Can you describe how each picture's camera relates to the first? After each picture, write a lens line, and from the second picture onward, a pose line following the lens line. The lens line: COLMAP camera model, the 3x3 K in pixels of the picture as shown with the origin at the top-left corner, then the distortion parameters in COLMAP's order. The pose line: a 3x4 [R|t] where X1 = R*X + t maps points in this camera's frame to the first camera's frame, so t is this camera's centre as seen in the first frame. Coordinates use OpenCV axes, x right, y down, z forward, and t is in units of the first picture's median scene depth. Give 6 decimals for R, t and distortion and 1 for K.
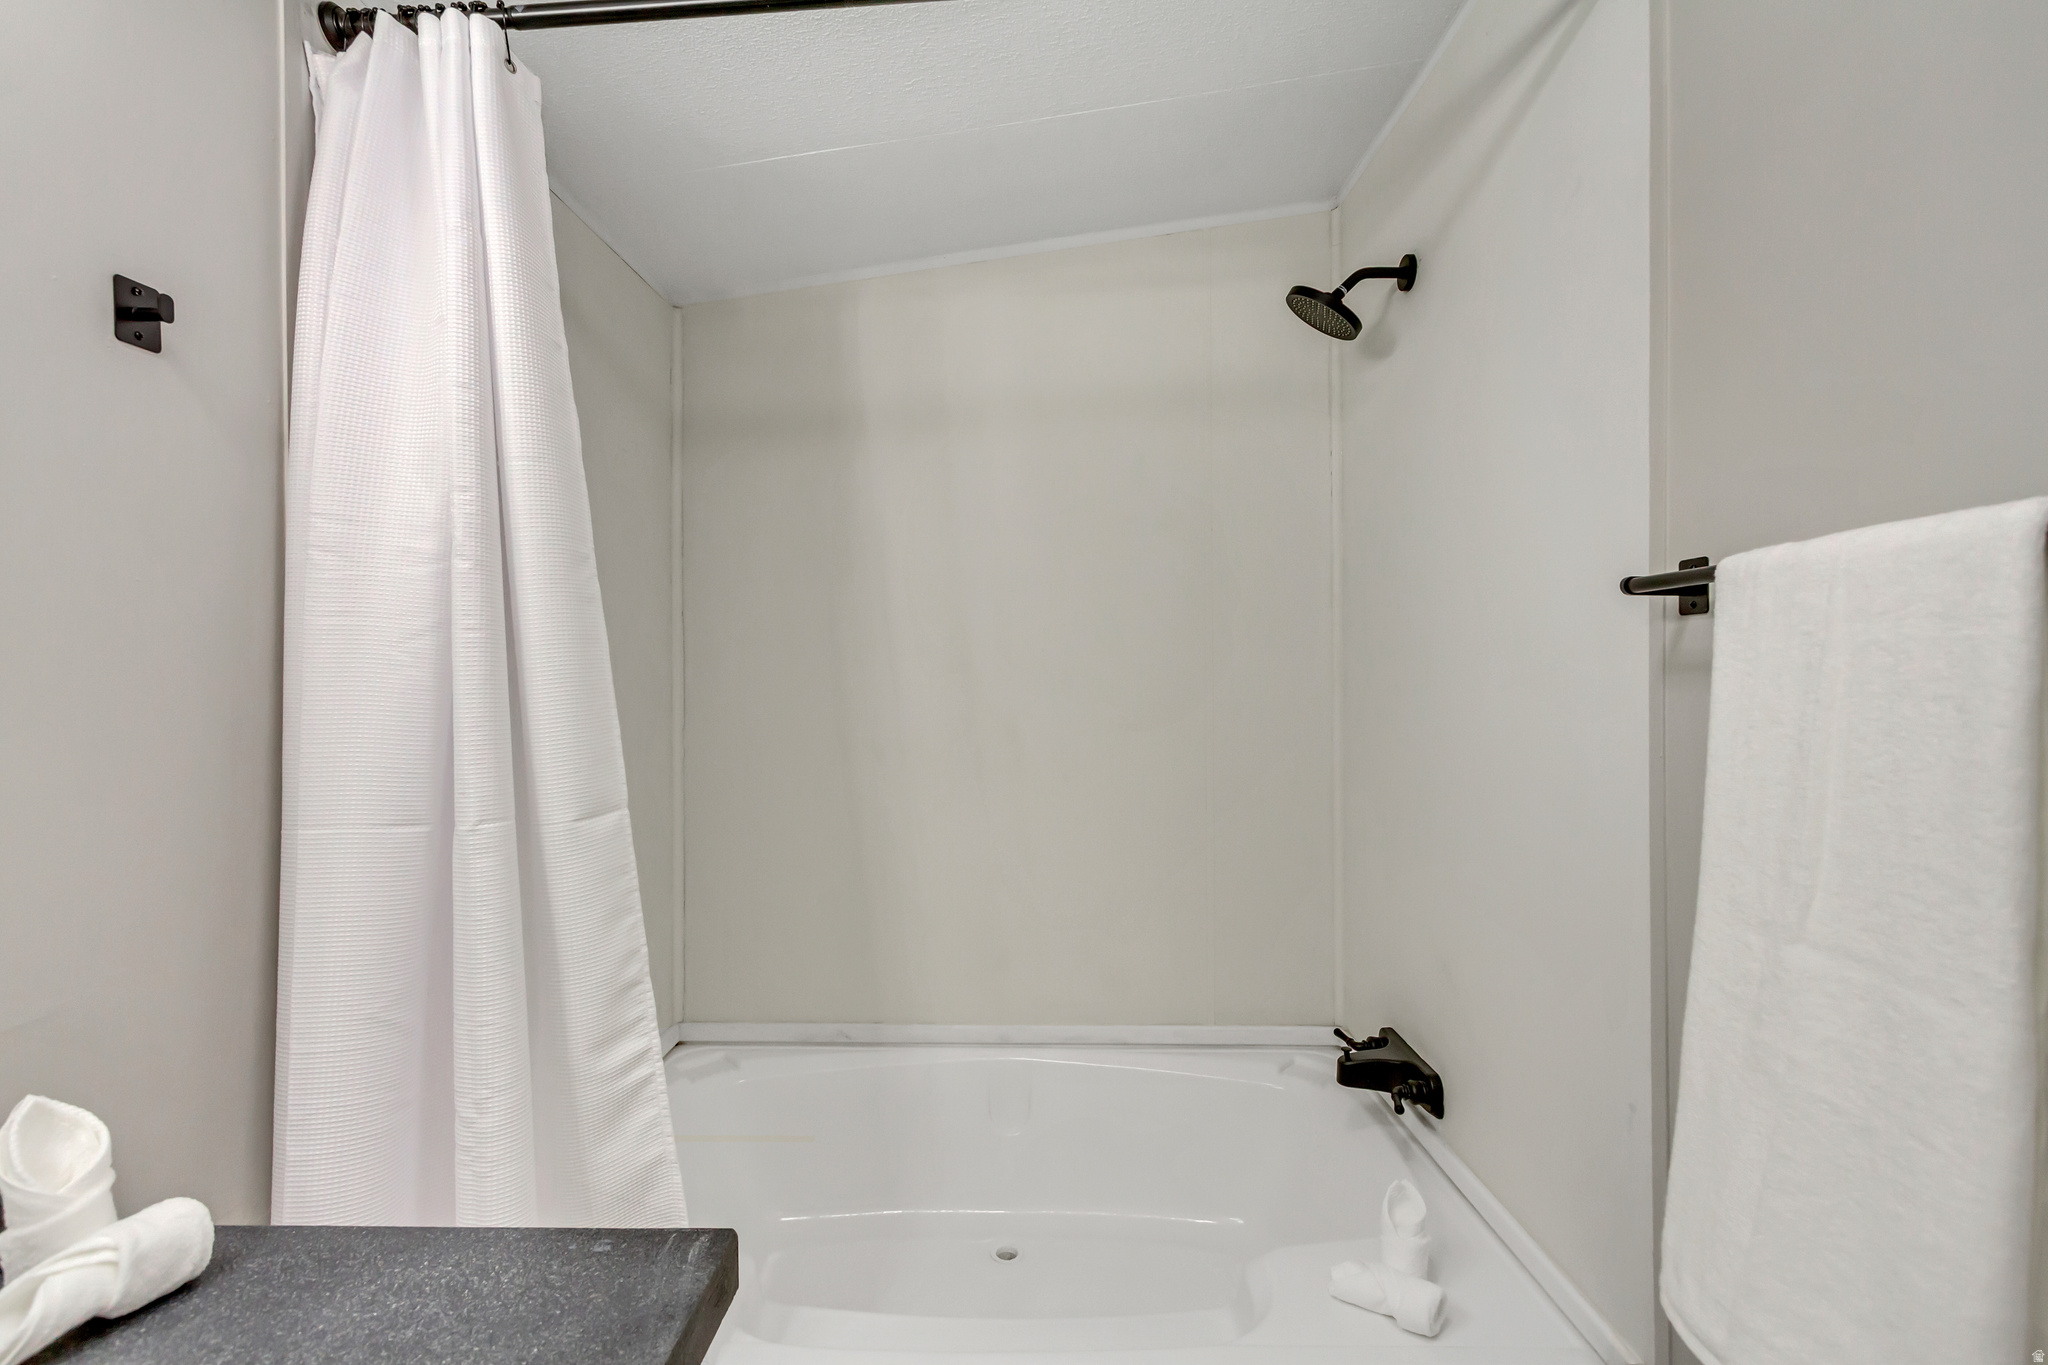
lens RADIAL K [[950.4, 0, 1025.6], [0, 950.4, 680.5], [0, 0, 1]] dist [0.008093, -0.002354]
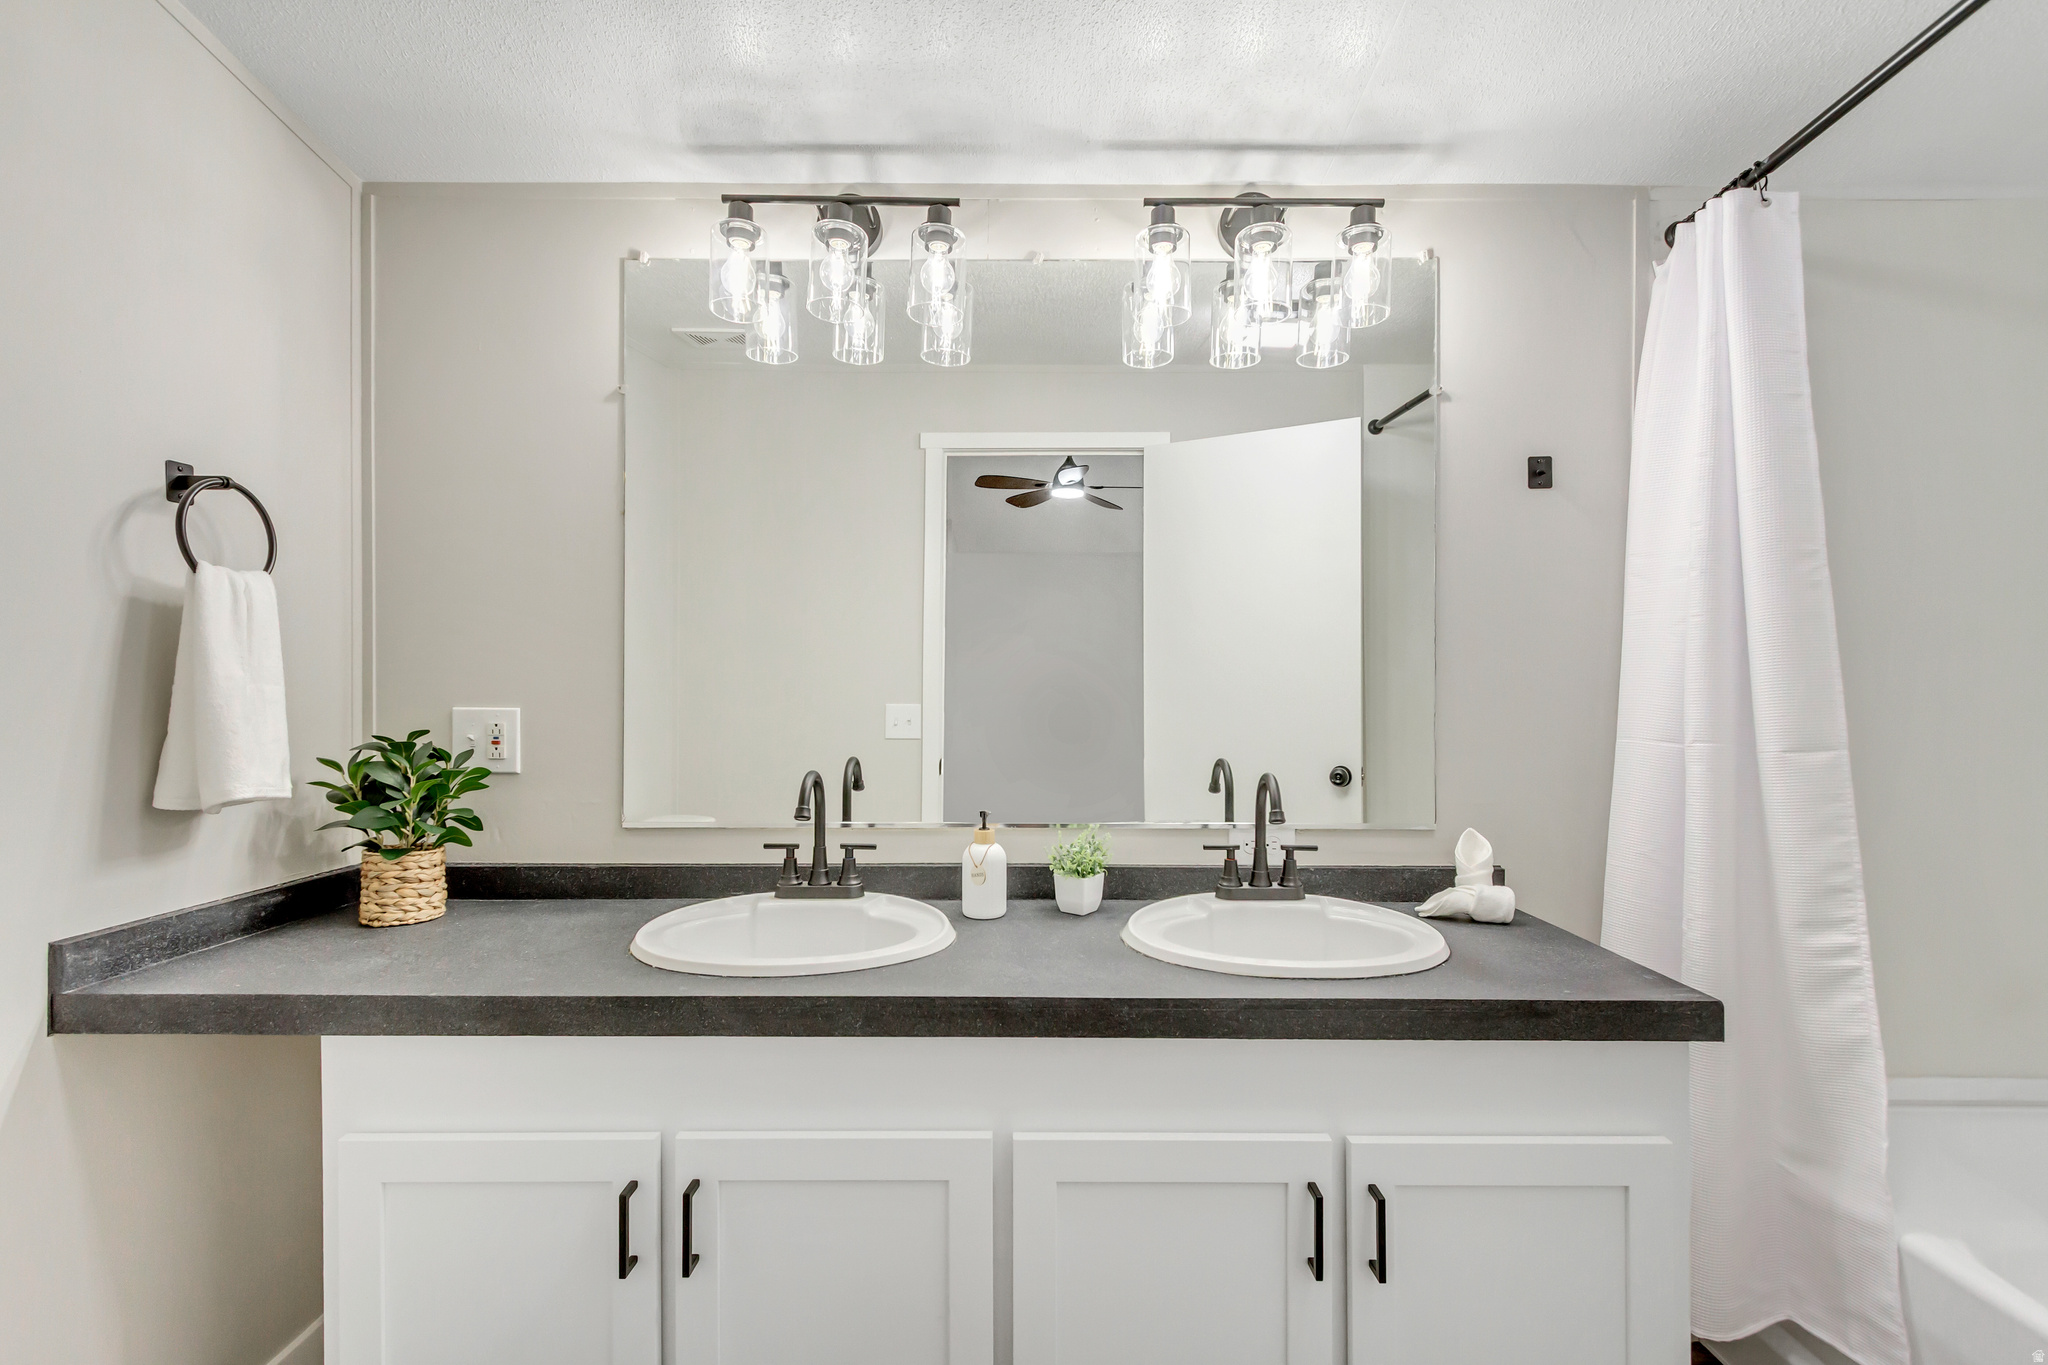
lens RADIAL K [[950.4, 0, 1038.9], [0, 950.4, 679.3], [0, 0, 1]] dist [0.008093, -0.002354]
pose [[0.010504, 0.003544, -0.999939, 0.825867], [0.004508, 0.999983, 0.003592, 0.033730], [0.999935, -0.004545, 0.010487, -0.064919]]
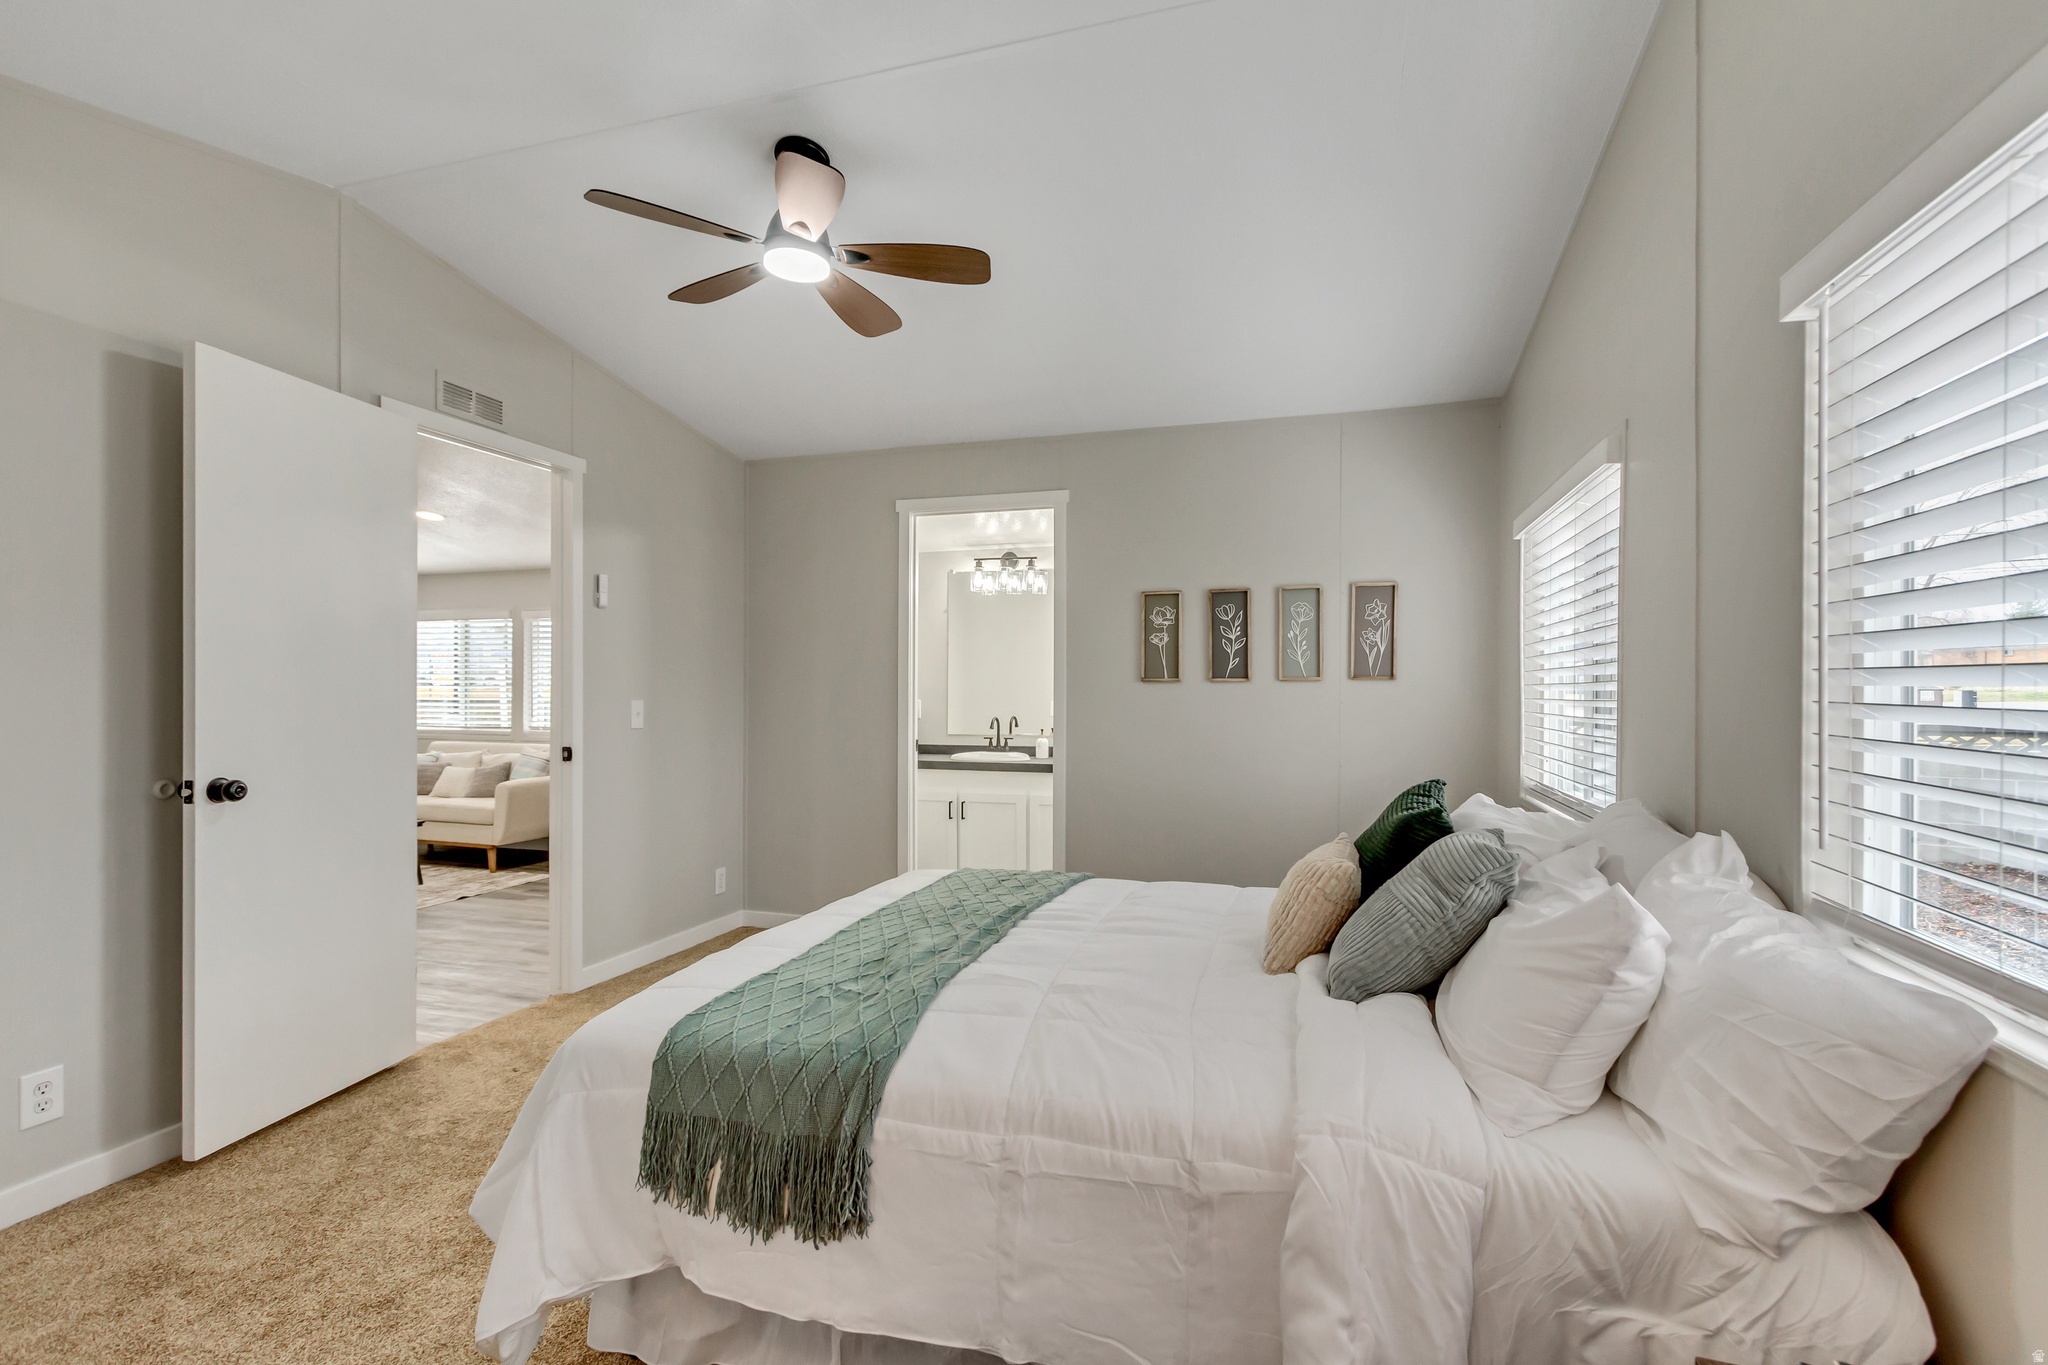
lens RADIAL K [[950.4, 0, 1036.3], [0, 950.4, 681.7], [0, 0, 1]] dist [0.008093, -0.002354]
pose [[-0.291874, -0.003284, -0.956451, 3.495082], [0.002831, 0.999987, -0.004297, 0.005134], [0.956452, -0.003962, -0.291861, 1.009287]]
